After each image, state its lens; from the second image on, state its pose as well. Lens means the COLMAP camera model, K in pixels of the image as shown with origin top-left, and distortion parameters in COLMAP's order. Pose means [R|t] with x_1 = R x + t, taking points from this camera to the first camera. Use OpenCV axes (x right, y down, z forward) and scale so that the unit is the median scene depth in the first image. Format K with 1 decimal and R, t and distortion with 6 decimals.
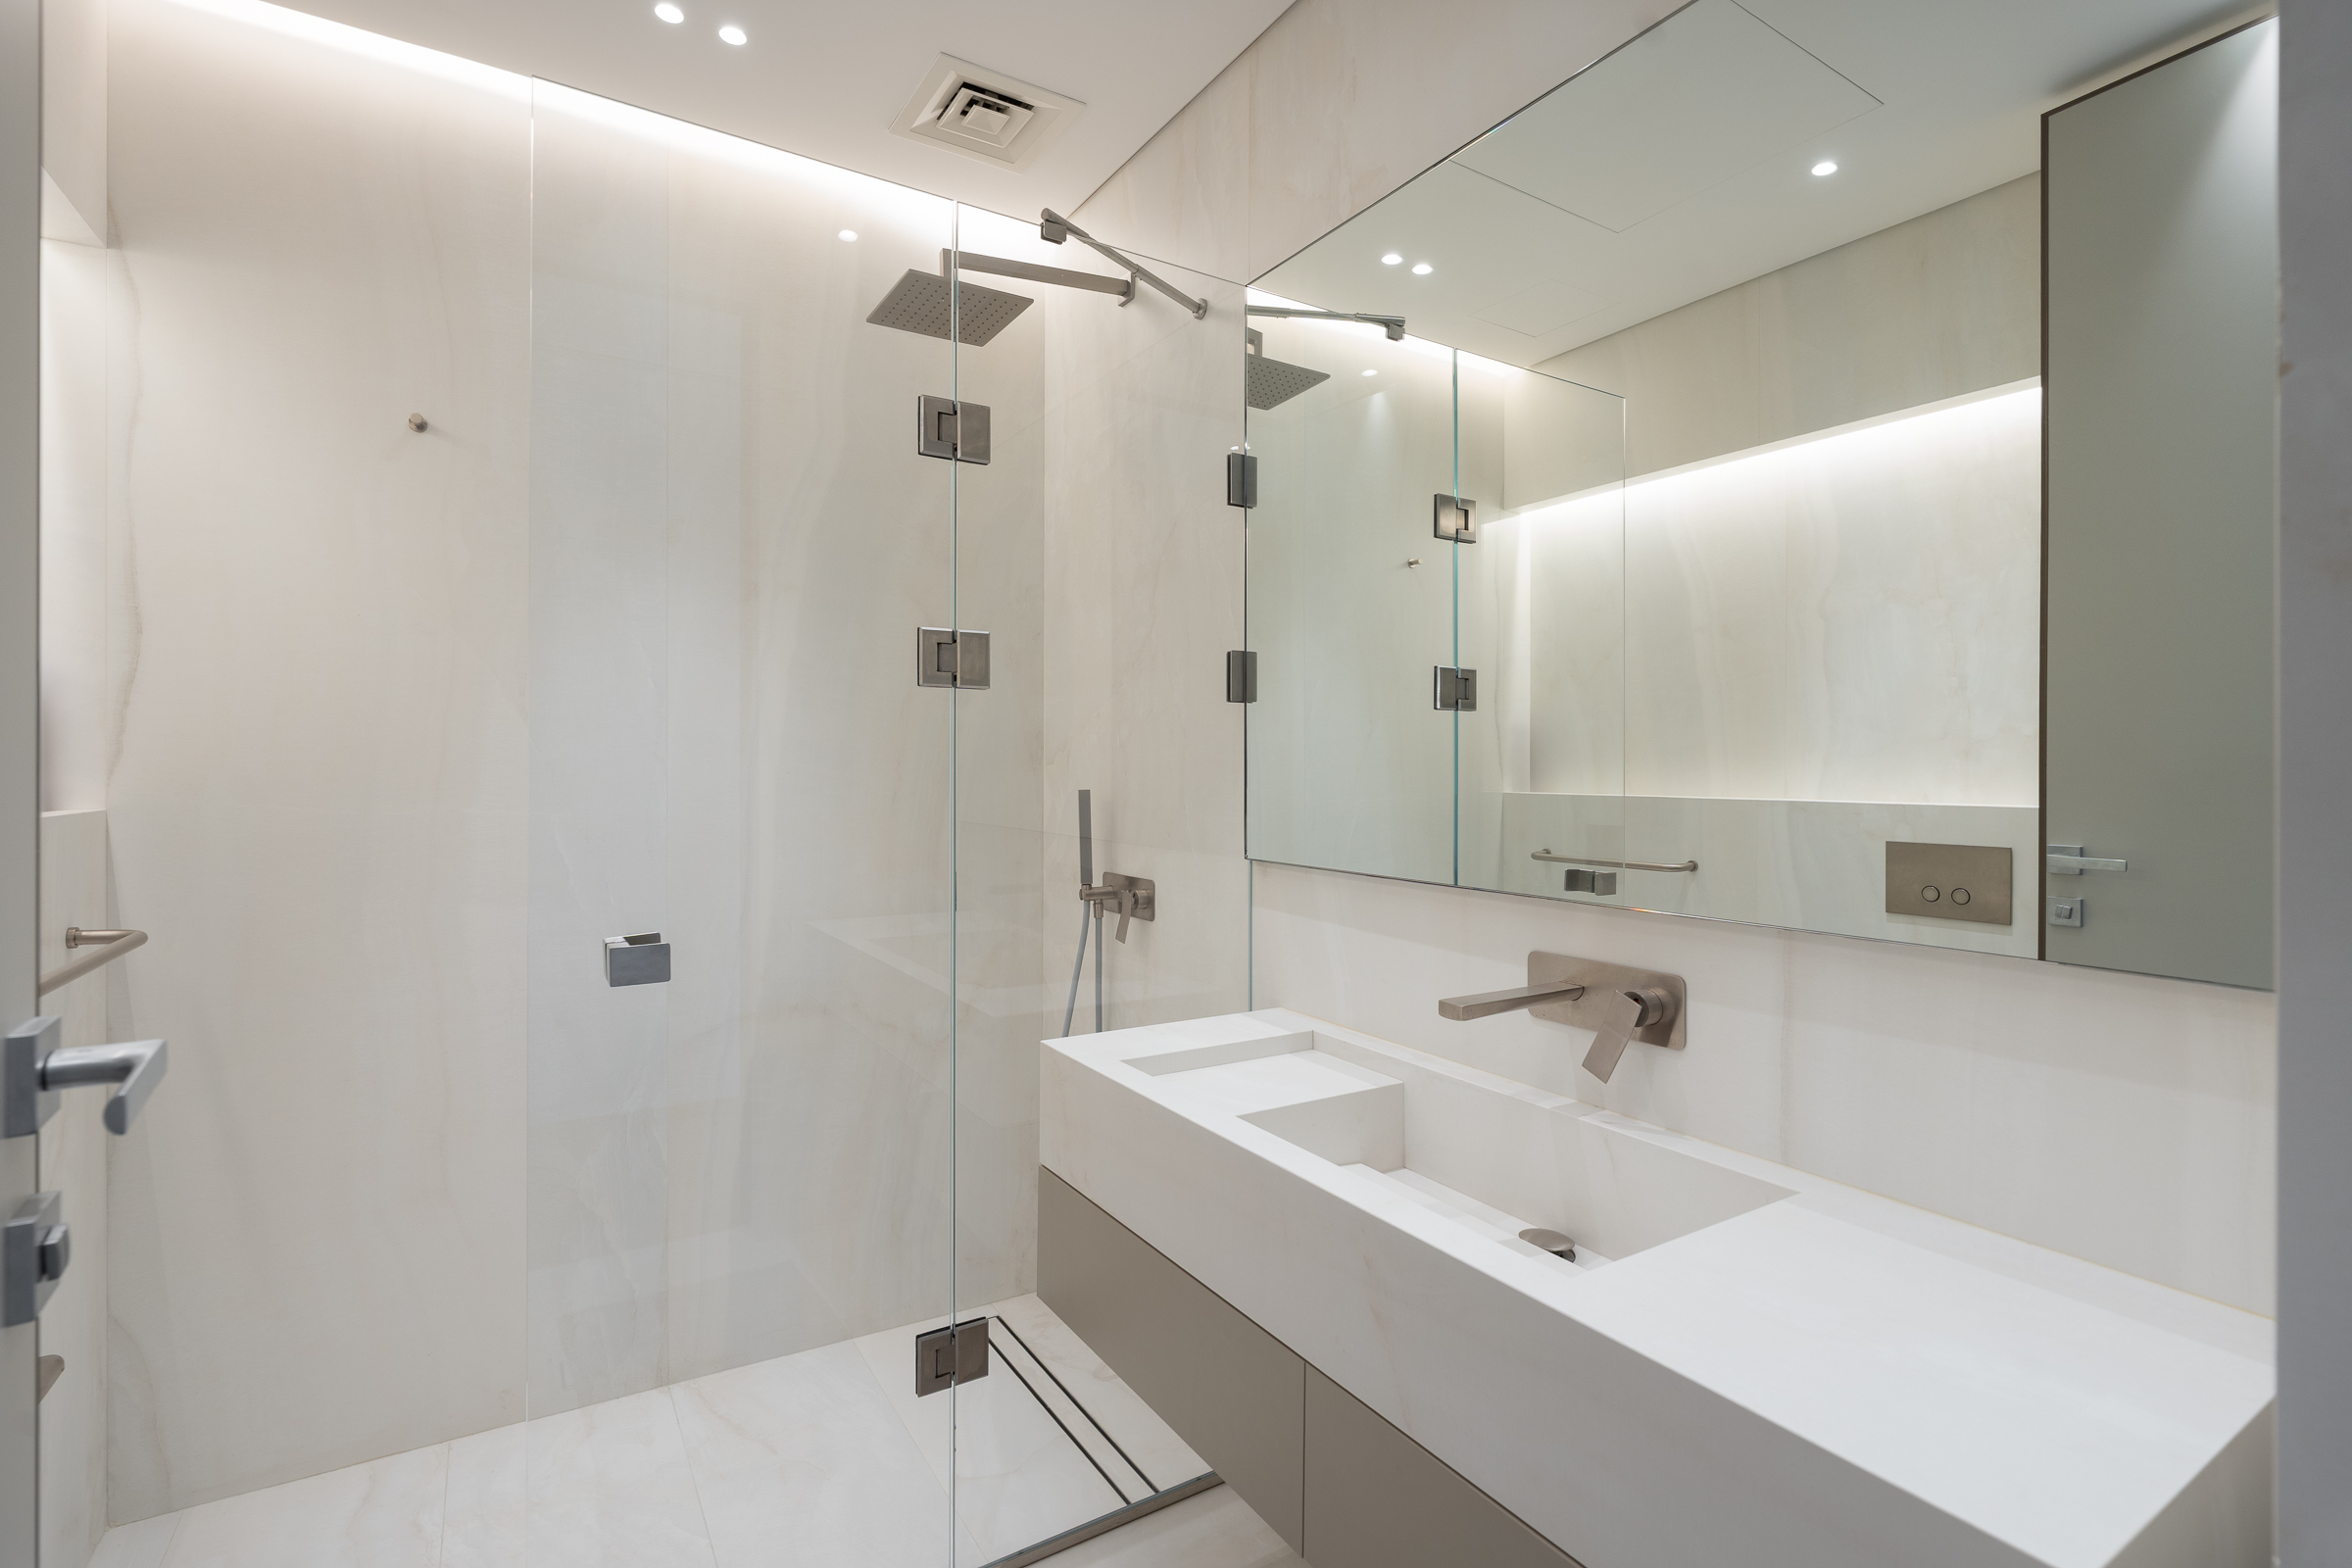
lens RADIAL K [[1079.8, 0, 1177.9], [0, 1079.8, 771.1], [0, 0, 1]] dist [0.000507, 0.000938]
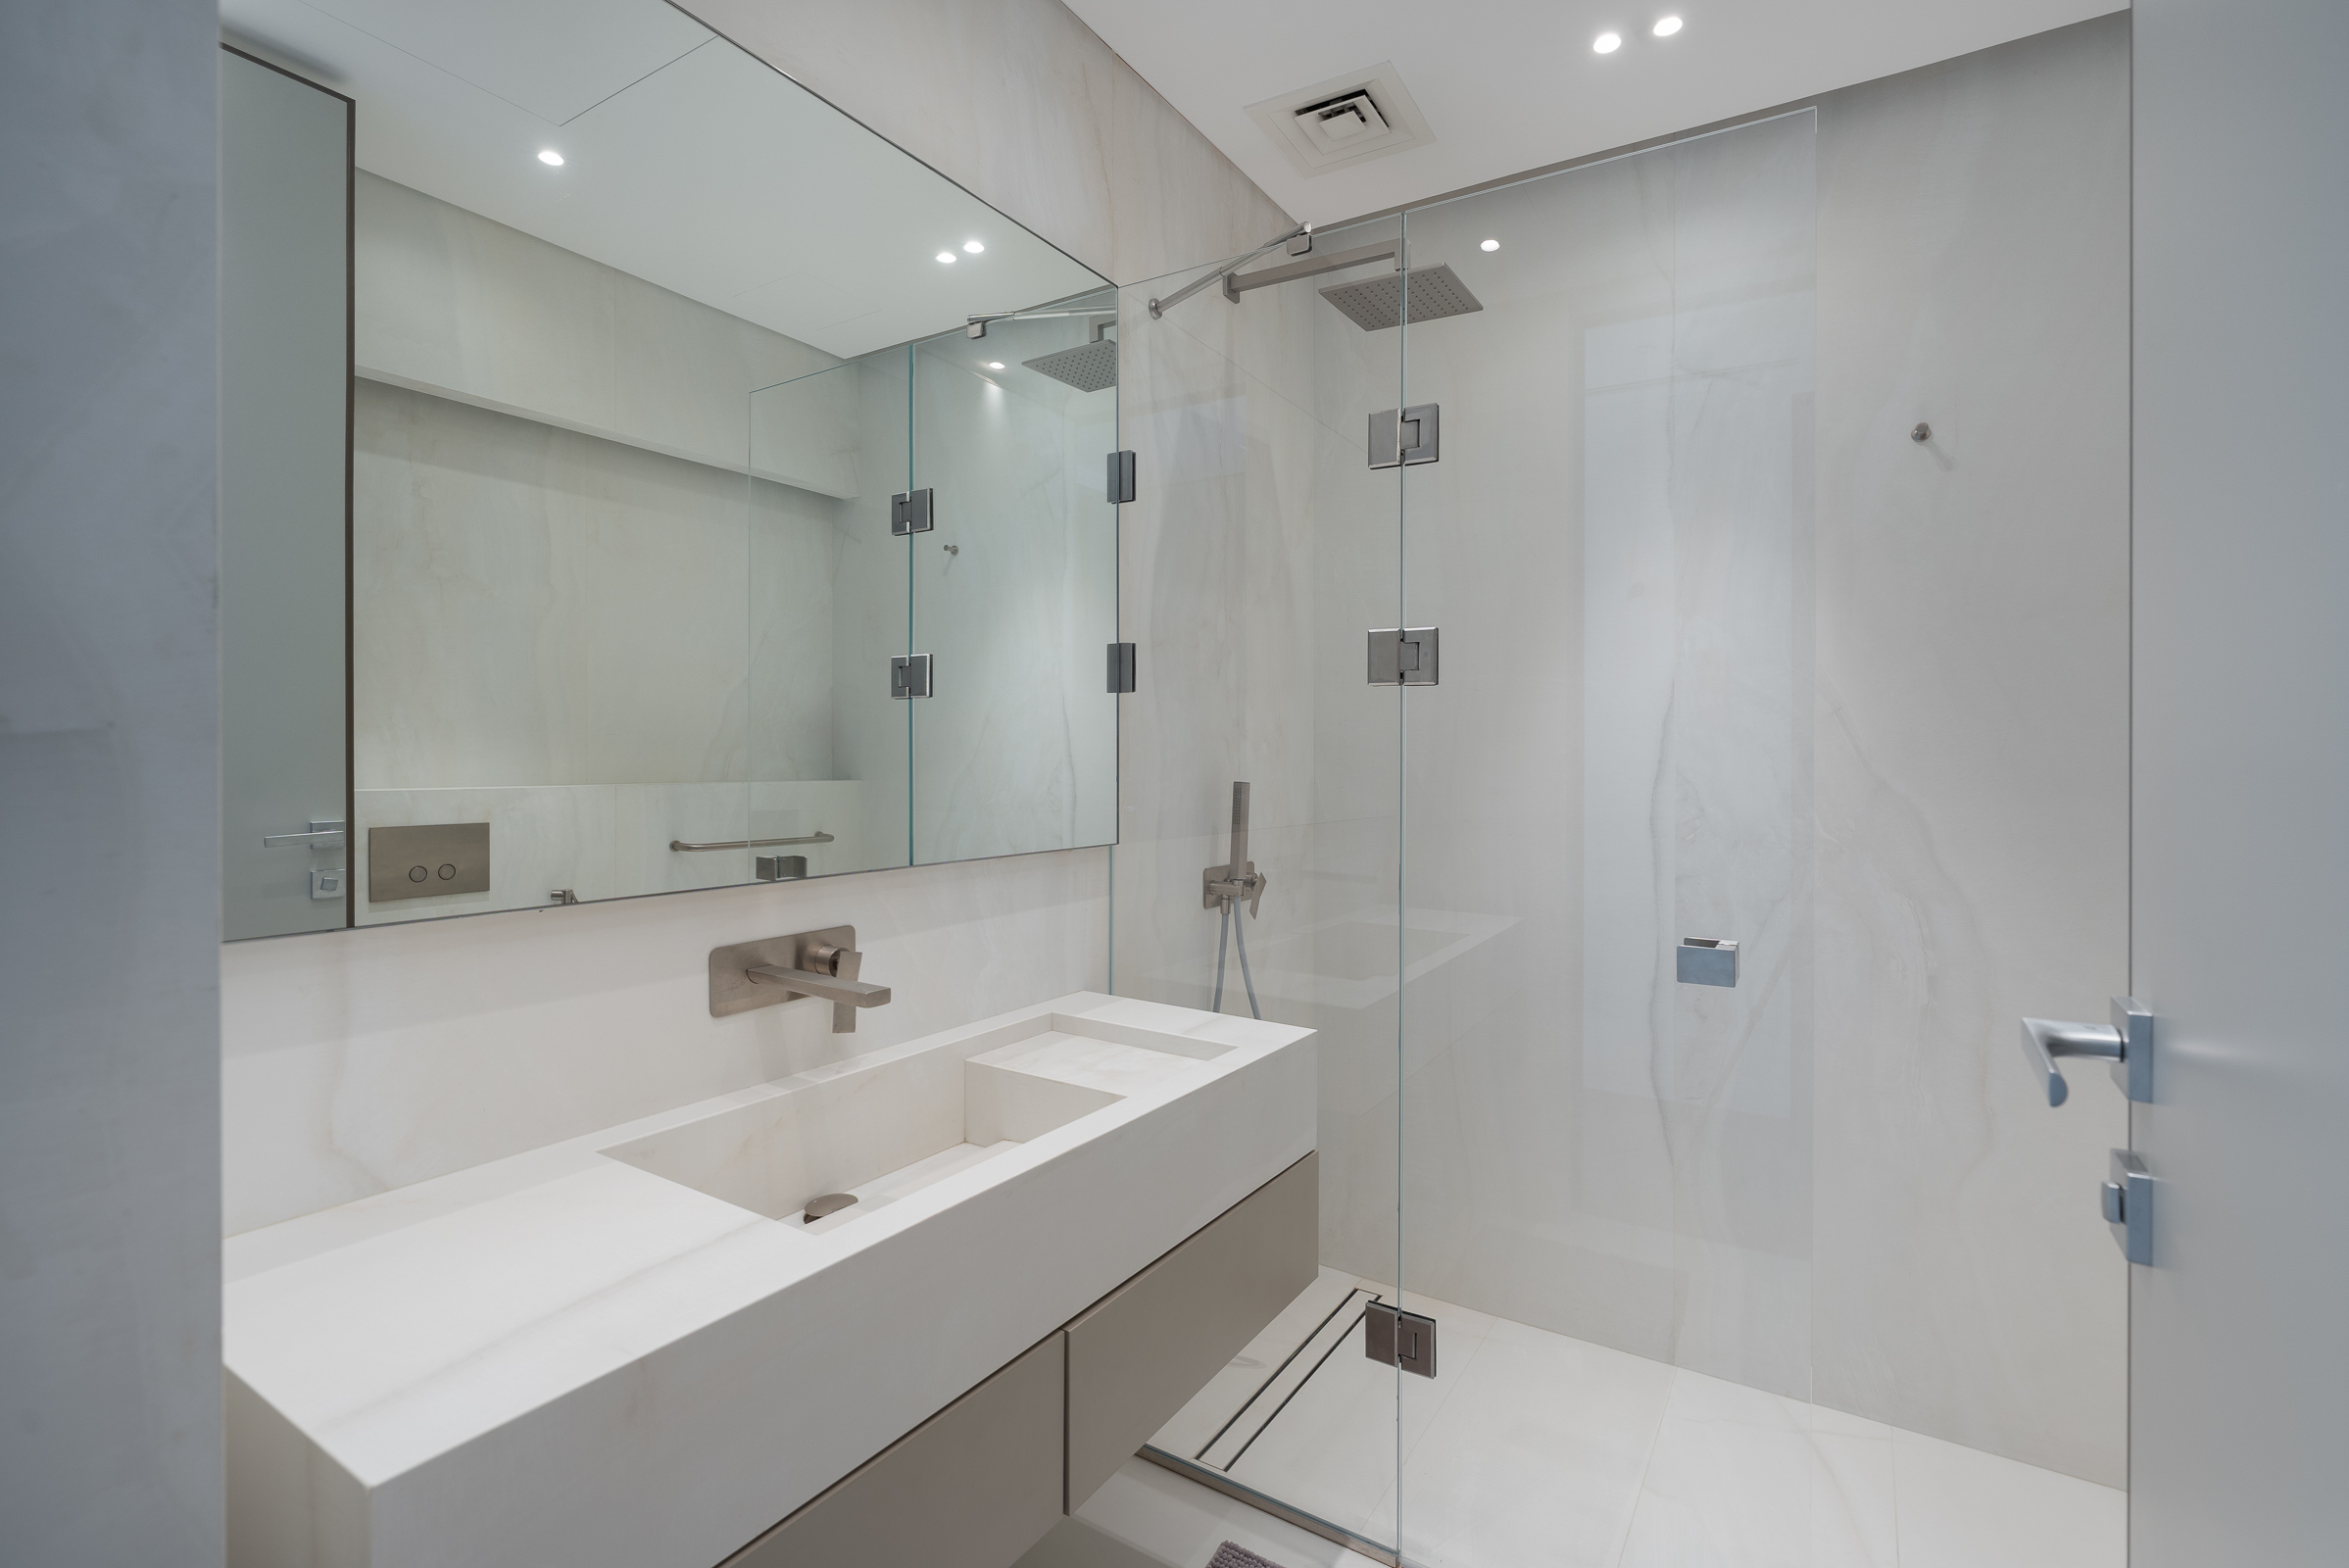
lens RADIAL K [[1078.5, 0, 1176.4], [0, 1078.5, 771.2], [0, 0, 1]] dist [0.000507, 0.000938]
pose [[-0.432401, -0.017278, 0.901516, -0.678484], [-0.001877, 0.999831, 0.018262, -0.000309], [-0.901679, 0.006204, -0.432361, 1.099070]]
